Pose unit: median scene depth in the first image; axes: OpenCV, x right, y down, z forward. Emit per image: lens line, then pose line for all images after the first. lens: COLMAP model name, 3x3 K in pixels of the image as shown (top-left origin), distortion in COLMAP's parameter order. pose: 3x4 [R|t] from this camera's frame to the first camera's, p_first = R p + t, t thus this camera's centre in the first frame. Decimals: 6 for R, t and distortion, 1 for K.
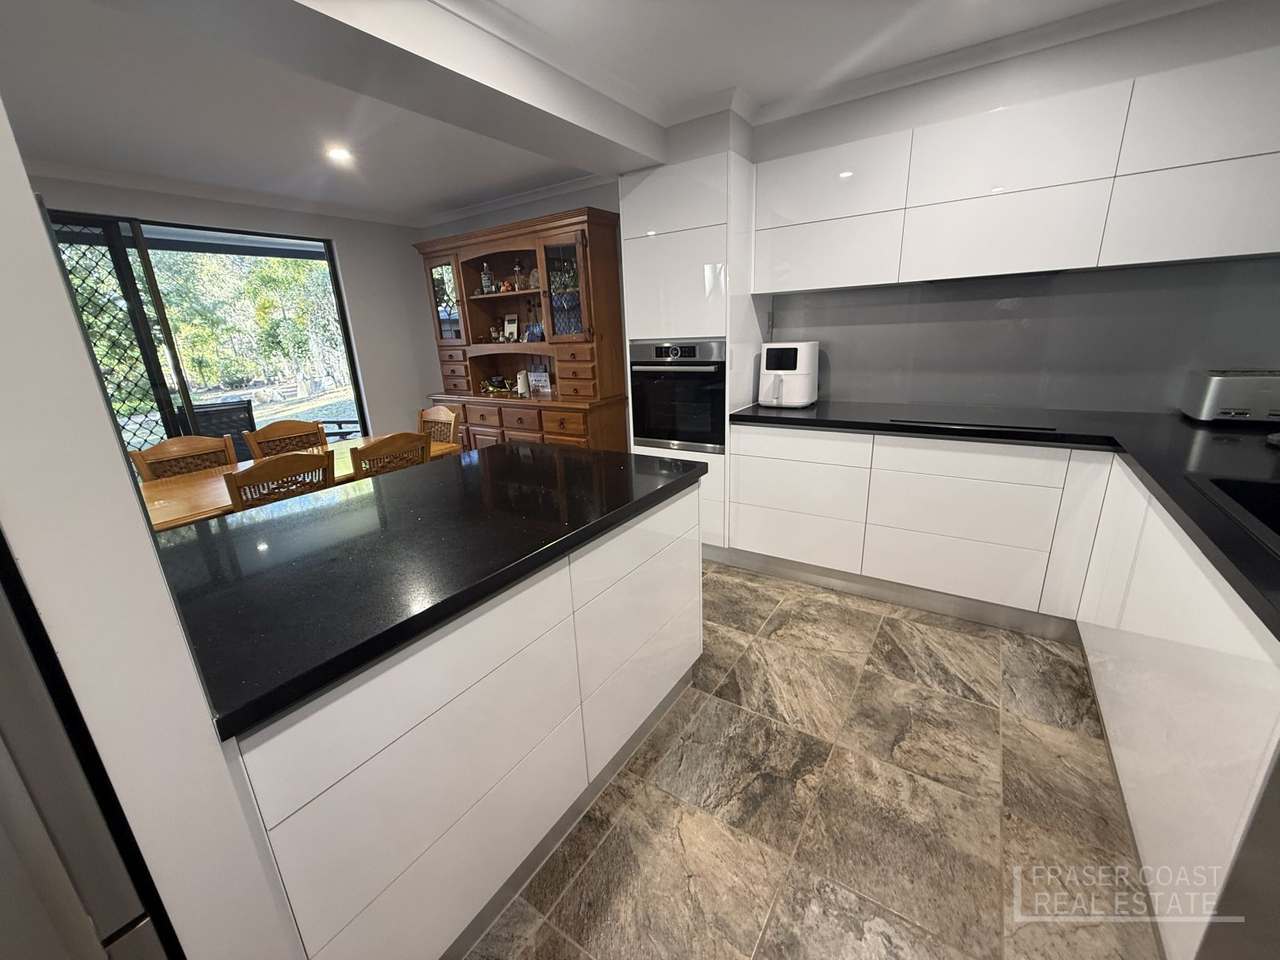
lens RADIAL K [[508.4, 0, 636.0], [0, 508.4, 476.4], [0, 0, 1]] dist [-0.001220, 0.000040]
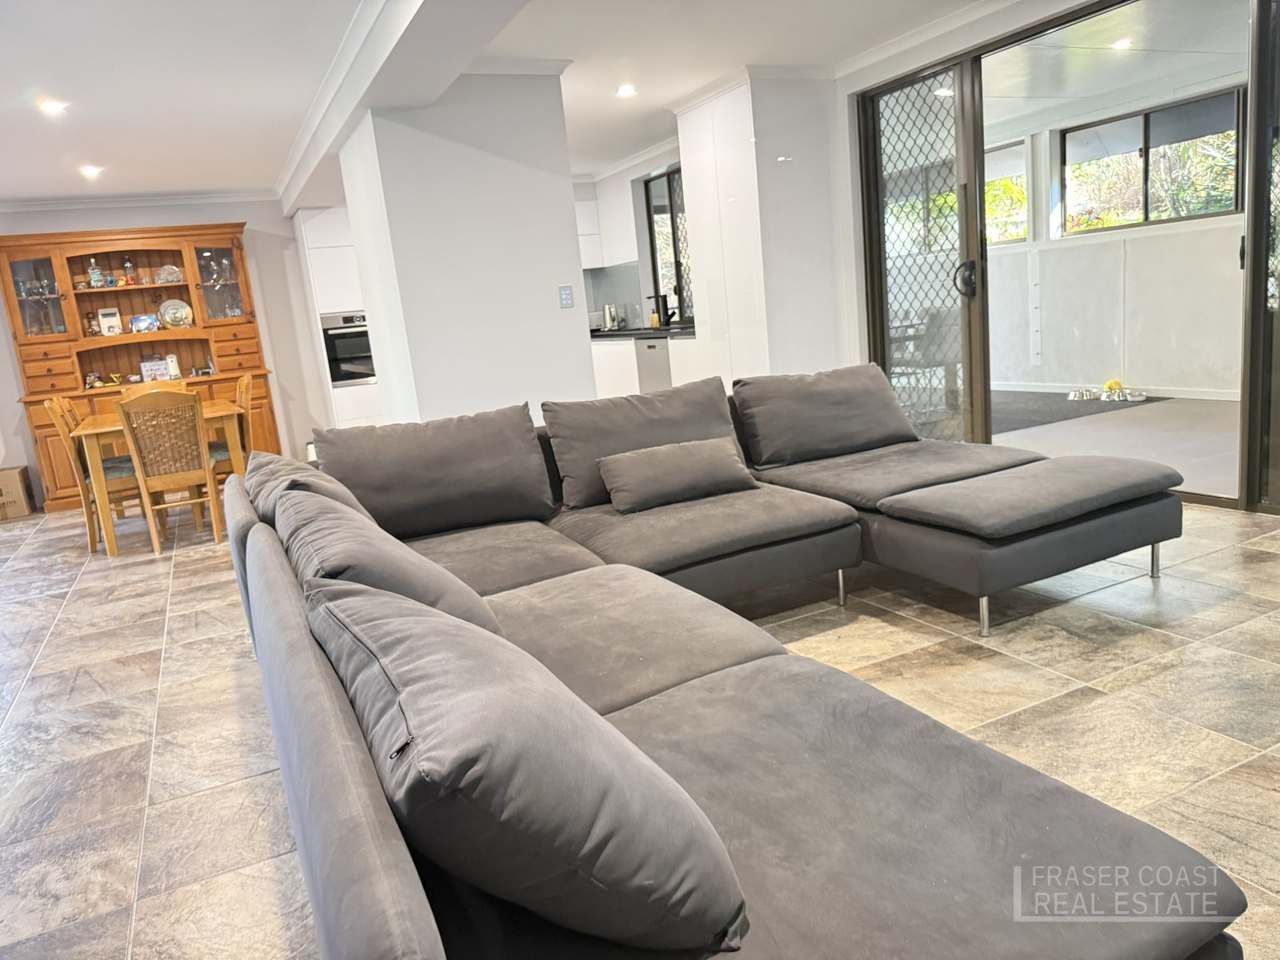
lens RADIAL K [[908.3, 0, 637.7], [0, 908.3, 487.6], [0, 0, 1]] dist [0.004337, -0.013353]
pose [[0.500199, -0.176275, 0.847778, -1.533297], [0.316341, 0.948586, 0.010591, 0.382486], [-0.806058, 0.262890, 0.530245, -0.811394]]
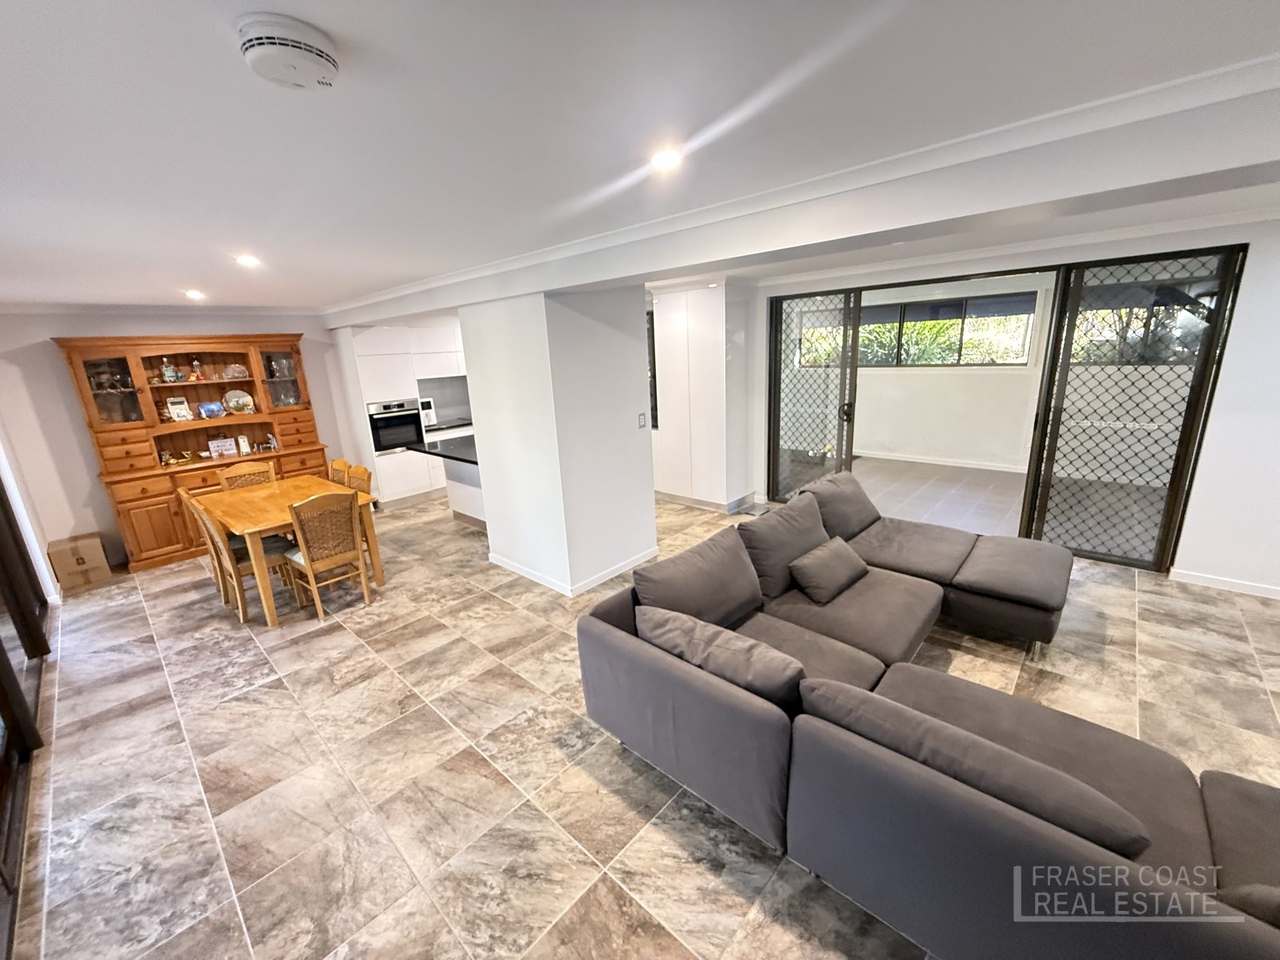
lens RADIAL K [[508.4, 0, 633.7], [0, 508.4, 482.4], [0, 0, 1]] dist [-0.001220, 0.000040]
pose [[0.151808, -0.219615, 0.963703, -1.527596], [0.317202, 0.934256, 0.162937, 0.021684], [-0.936129, 0.280953, 0.211490, -0.260080]]
